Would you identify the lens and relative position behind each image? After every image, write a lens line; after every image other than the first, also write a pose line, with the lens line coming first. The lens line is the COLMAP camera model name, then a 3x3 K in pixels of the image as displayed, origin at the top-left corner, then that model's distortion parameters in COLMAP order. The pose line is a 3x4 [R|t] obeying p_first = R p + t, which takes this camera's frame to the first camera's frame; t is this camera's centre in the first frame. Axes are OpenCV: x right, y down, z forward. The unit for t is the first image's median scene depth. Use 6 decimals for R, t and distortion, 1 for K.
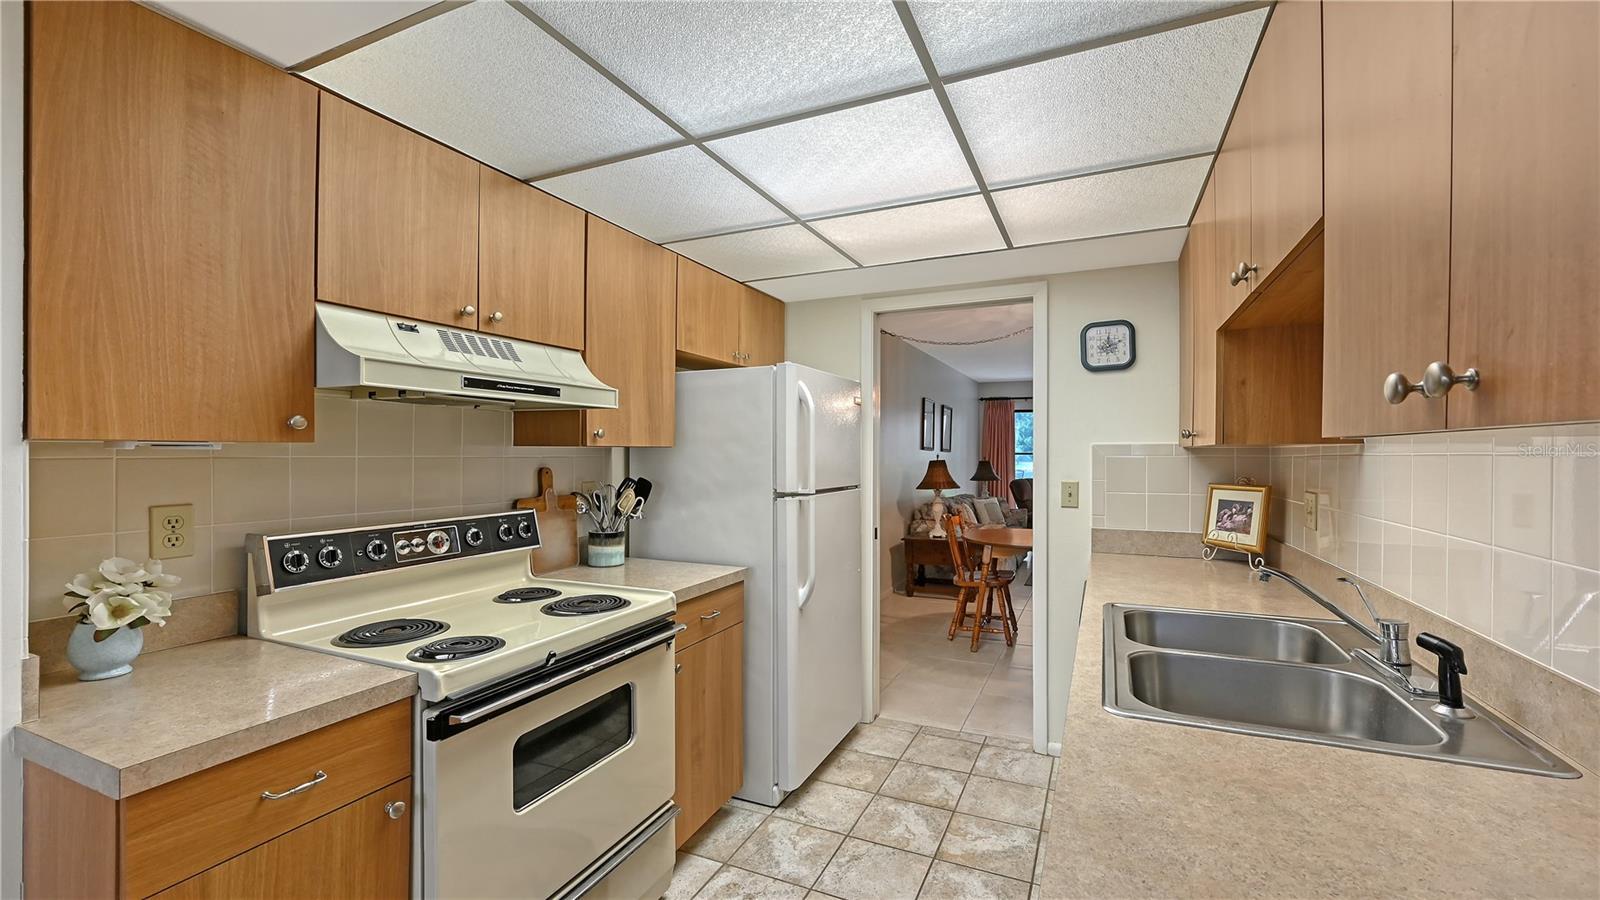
lens RADIAL K [[641.9, 0, 808.5], [0, 641.9, 451.1], [0, 0, 1]] dist [0.006597, -0.000035]
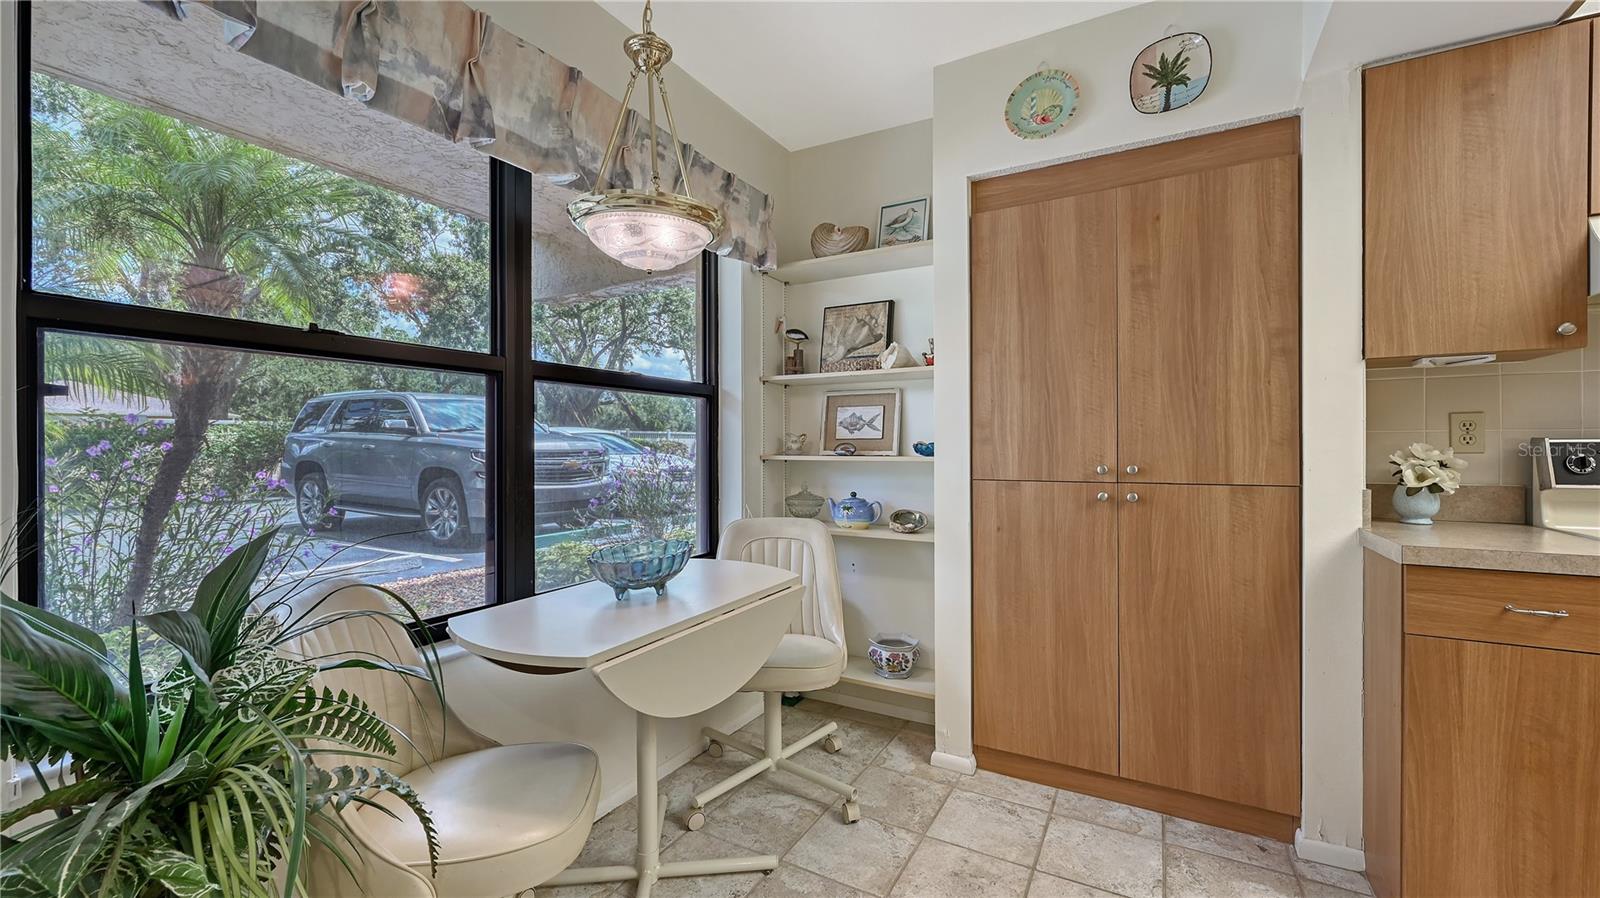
lens RADIAL K [[641.9, 0, 808.5], [0, 641.9, 450.1], [0, 0, 1]] dist [0.006597, -0.000035]
pose [[-0.075739, 0.003110, -0.997123, 0.459658], [0.003901, 0.999988, 0.002823, 0.165235], [0.997120, -0.003676, -0.075750, -0.250697]]
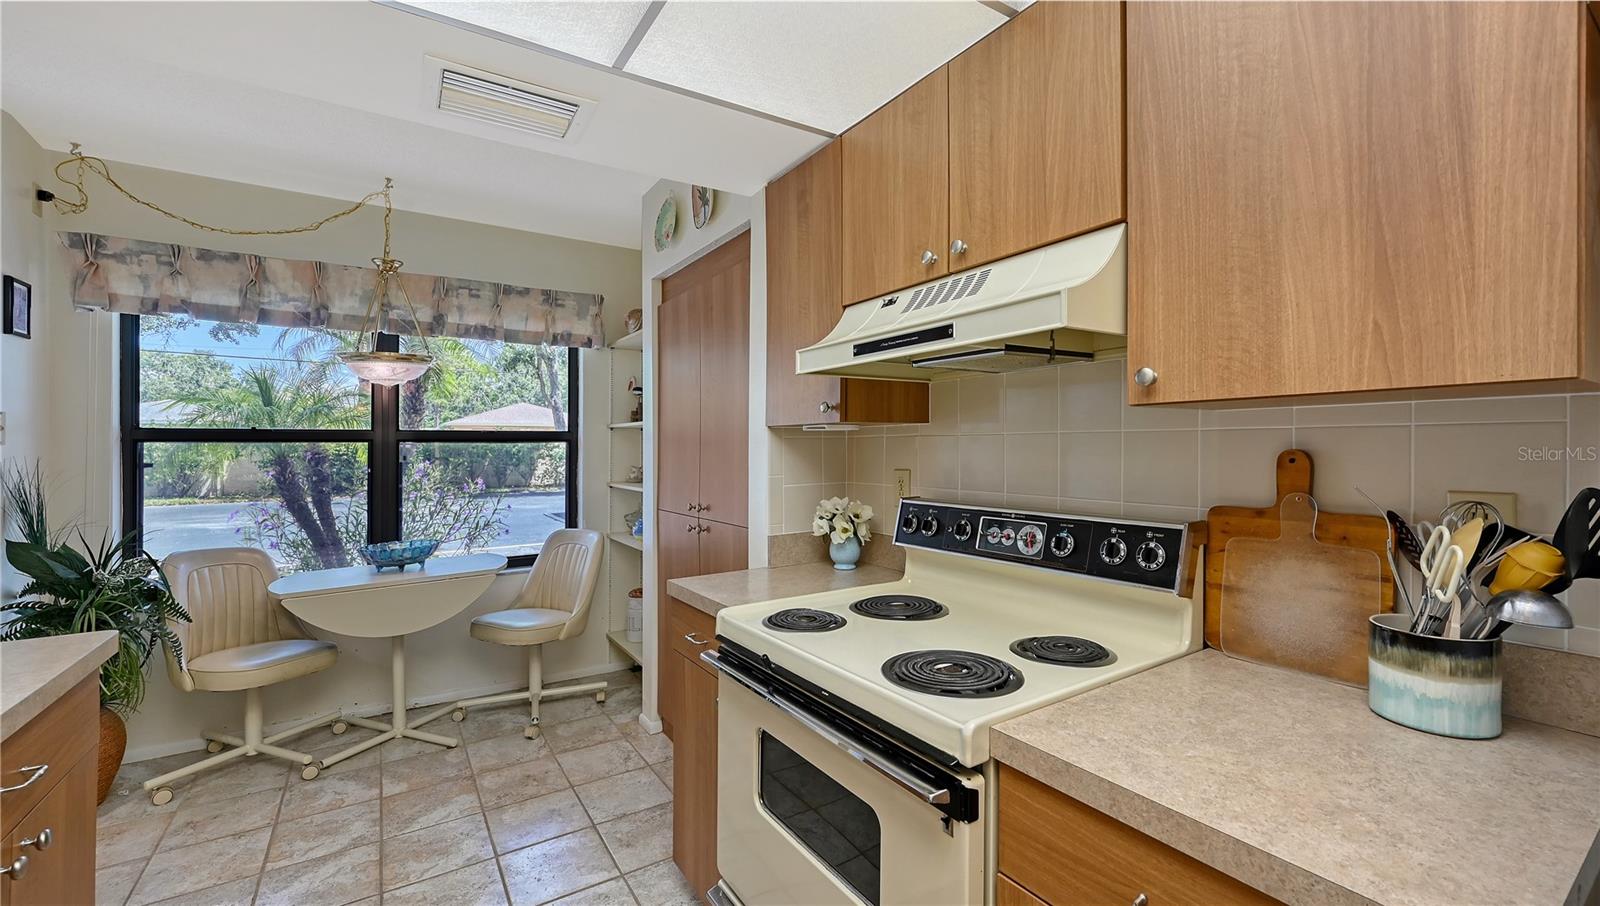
lens RADIAL K [[648.1, 0, 800.1], [0, 648.1, 447.8], [0, 0, 1]] dist [-0.001817, -0.000111]
pose [[-0.532032, 0.001218, -0.846723, 0.360157], [0.005652, 0.999982, -0.002113, 0.041236], [0.846705, -0.005910, -0.532030, 1.717931]]
